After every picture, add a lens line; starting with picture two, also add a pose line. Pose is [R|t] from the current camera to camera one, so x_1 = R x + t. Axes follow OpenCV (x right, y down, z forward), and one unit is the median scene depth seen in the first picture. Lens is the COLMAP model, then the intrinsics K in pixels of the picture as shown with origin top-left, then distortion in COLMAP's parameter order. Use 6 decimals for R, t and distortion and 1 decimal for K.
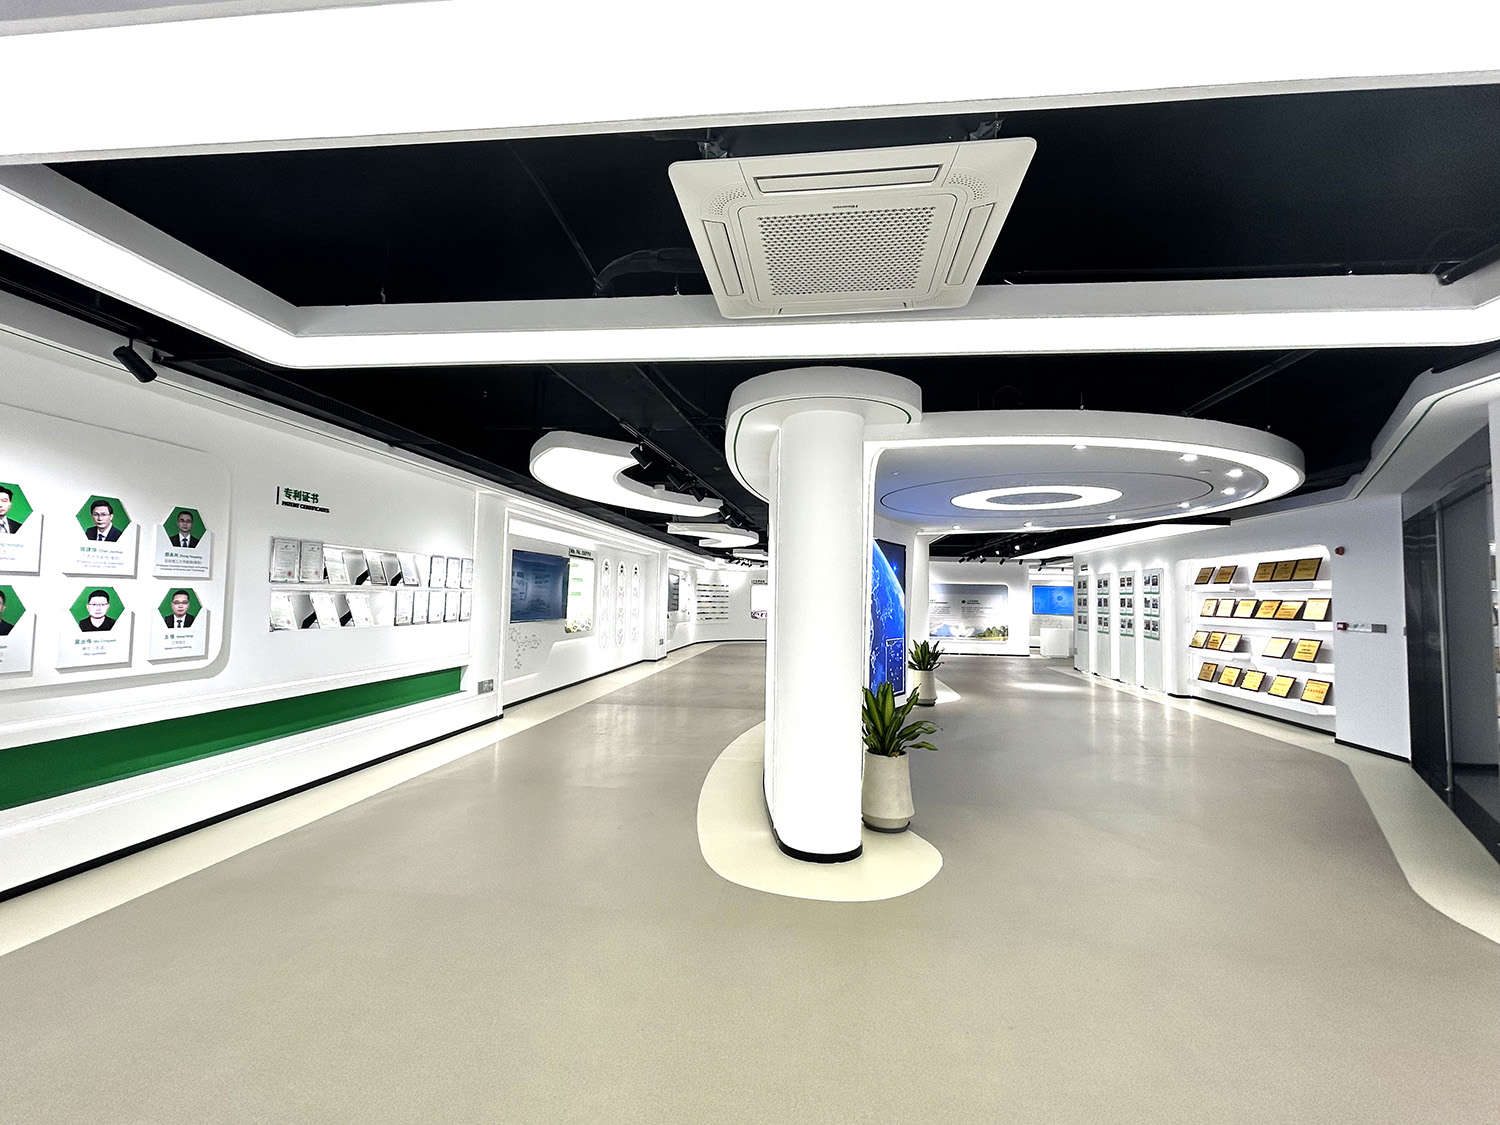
lens RADIAL K [[659.4, 0, 744.6], [0, 659.4, 567.2], [0, 0, 1]] dist [-0.016854, -0.000372]
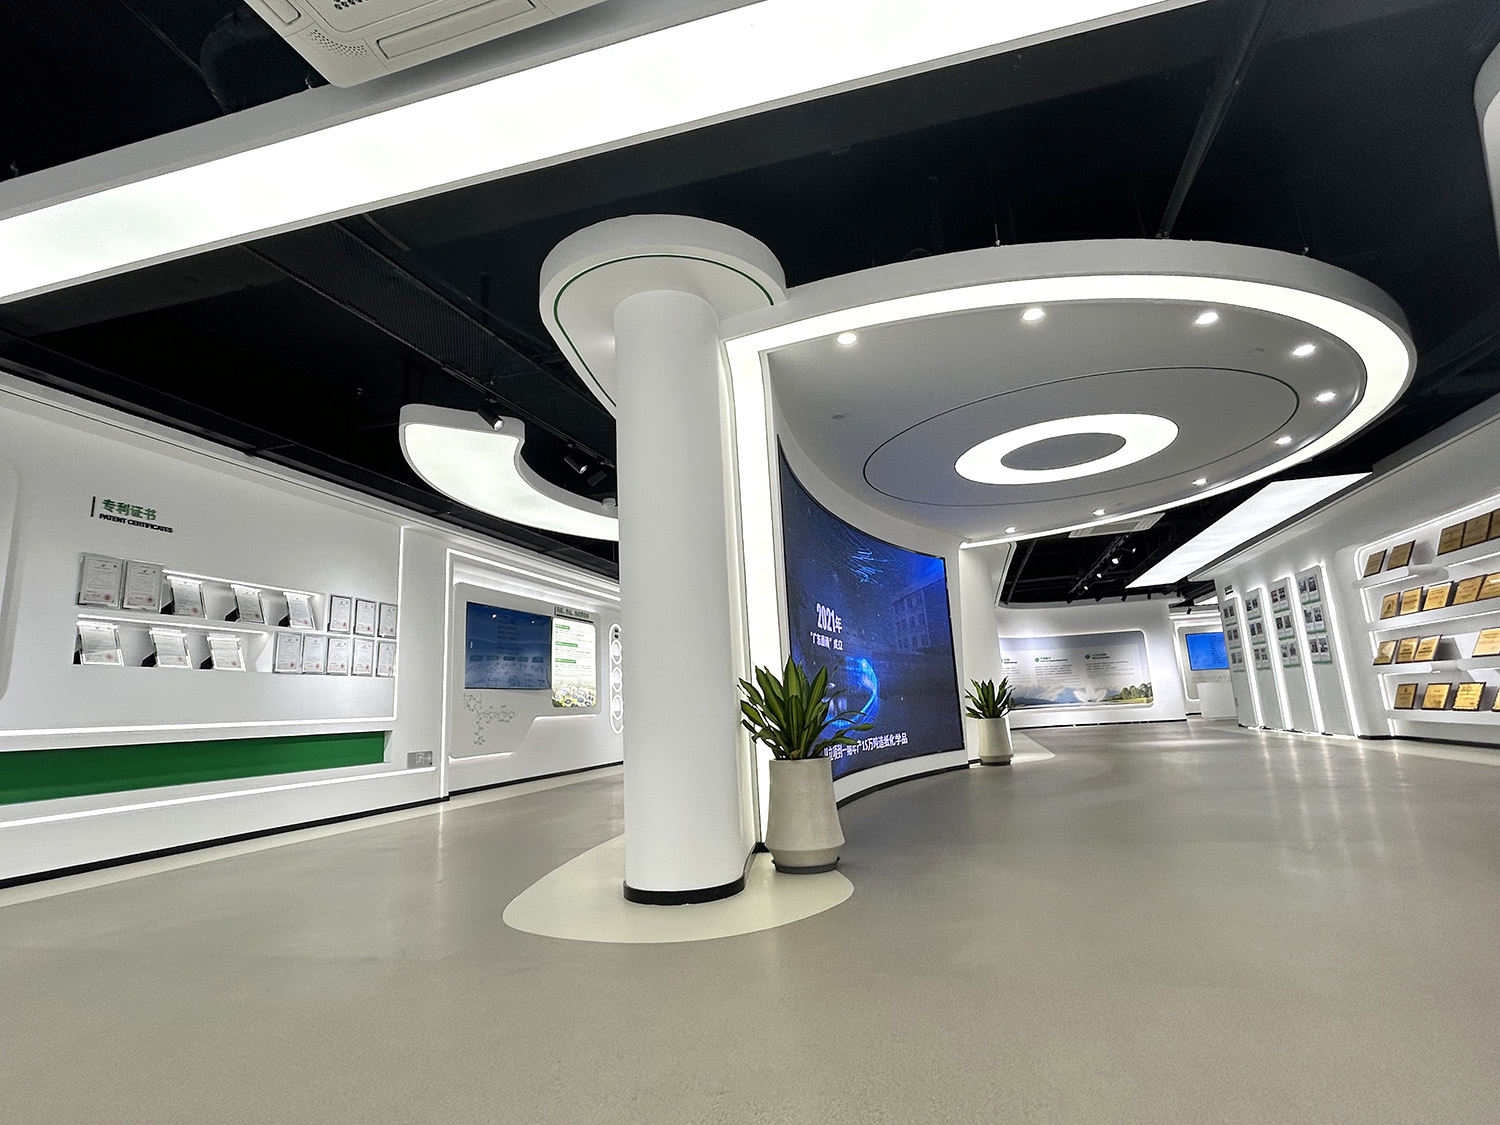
lens RADIAL K [[754.7, 0, 750.0], [0, 754.7, 562.5], [0, 0, 1]] dist [-0.011515, 0.001627]
pose [[0.986288, -0.097011, -0.133507, 0.127575], [0.077194, 0.986216, -0.146350, 0.082431], [0.145864, 0.134037, 0.980182, 0.074837]]
